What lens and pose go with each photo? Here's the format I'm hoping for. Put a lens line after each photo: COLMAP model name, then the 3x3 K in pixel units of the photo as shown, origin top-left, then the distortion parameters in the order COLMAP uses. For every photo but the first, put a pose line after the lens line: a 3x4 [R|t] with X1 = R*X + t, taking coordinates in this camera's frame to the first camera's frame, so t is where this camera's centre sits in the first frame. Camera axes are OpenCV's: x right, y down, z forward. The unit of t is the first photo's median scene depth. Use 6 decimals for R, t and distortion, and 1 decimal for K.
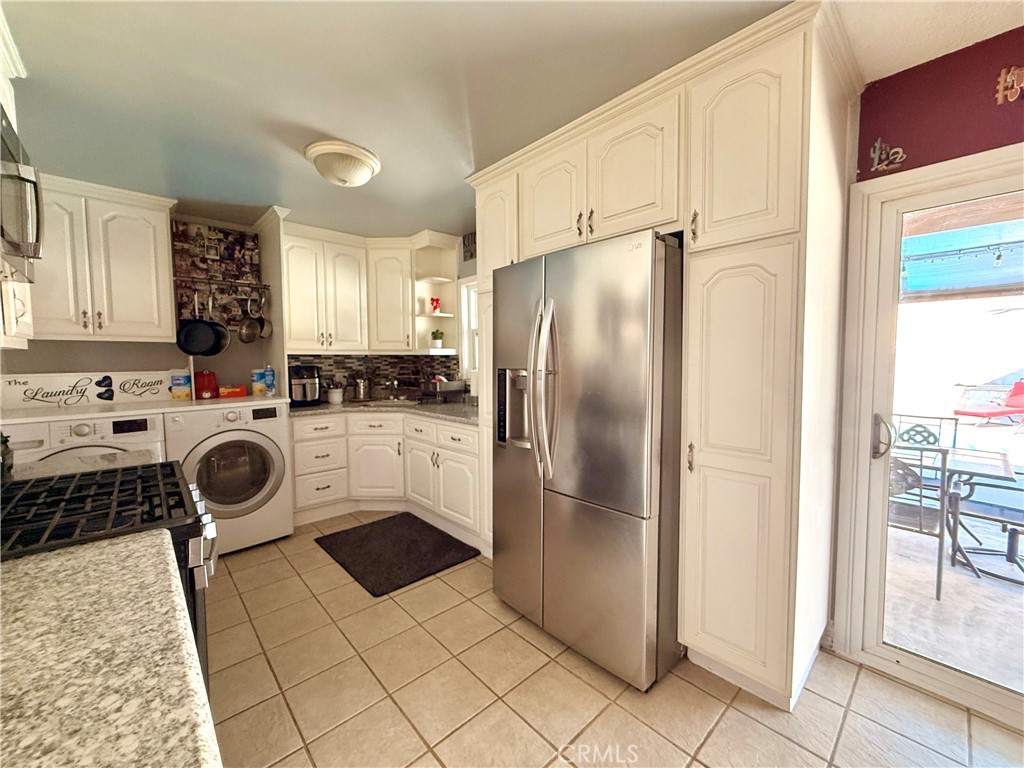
lens RADIAL K [[409.1, 0, 510.7], [0, 409.1, 382.5], [0, 0, 1]] dist [-0.001535, 0.000221]
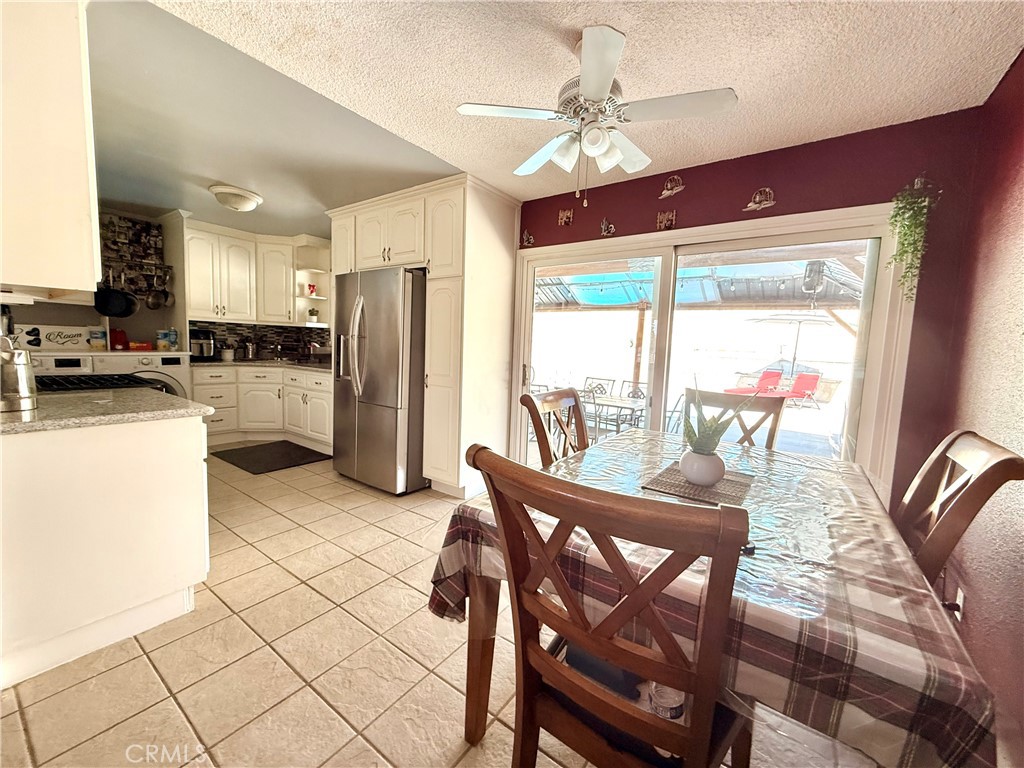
lens RADIAL K [[409.1, 0, 510.7], [0, 409.1, 382.5], [0, 0, 1]] dist [-0.001535, 0.000221]
pose [[0.978473, 0.027092, 0.204587, 0.218931], [-0.034605, 0.998848, 0.033235, 0.054969], [-0.203451, -0.039600, 0.978284, -0.532775]]
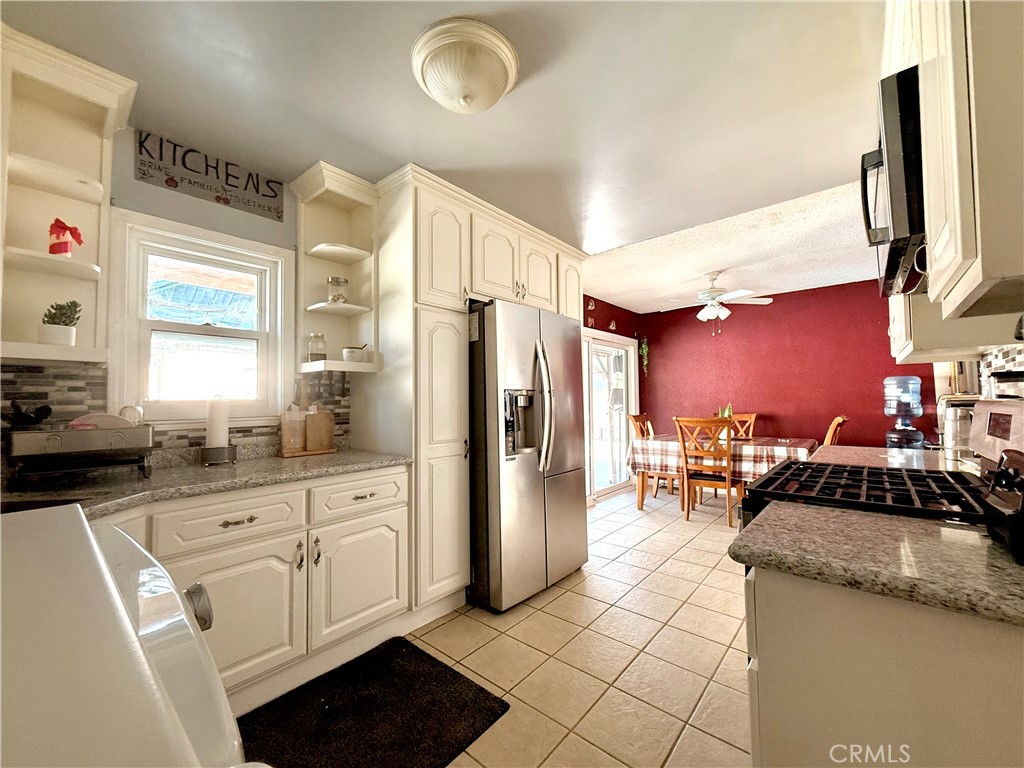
lens RADIAL K [[407.7, 0, 515.2], [0, 407.7, 382.8], [0, 0, 1]] dist [-0.000791, 0.000210]
pose [[-0.118289, 0.045554, 0.991934, -0.748777], [0.068245, 0.996958, -0.037646, -0.005559], [-0.990631, 0.063241, -0.121038, 0.737073]]
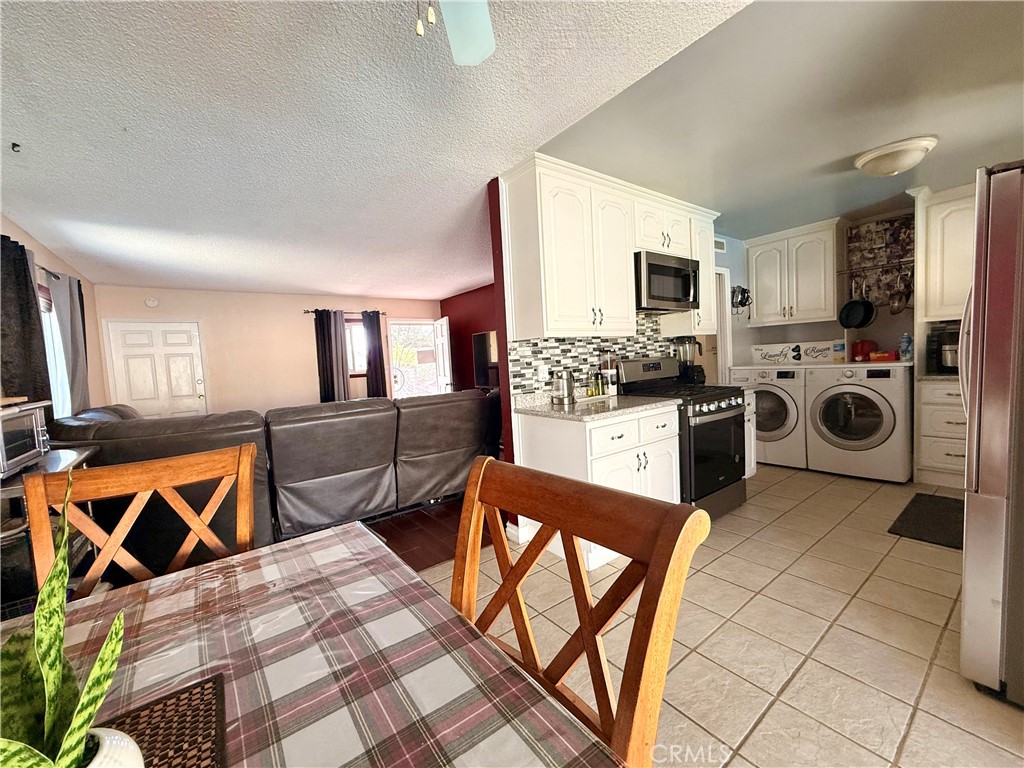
lens RADIAL K [[409.1, 0, 510.7], [0, 409.1, 382.5], [0, 0, 1]] dist [-0.001535, 0.000221]
pose [[-0.102418, 0.072101, -0.992125, 0.634956], [-0.002181, 0.997351, 0.072706, 0.013801], [0.994739, 0.009610, -0.101990, 0.035819]]
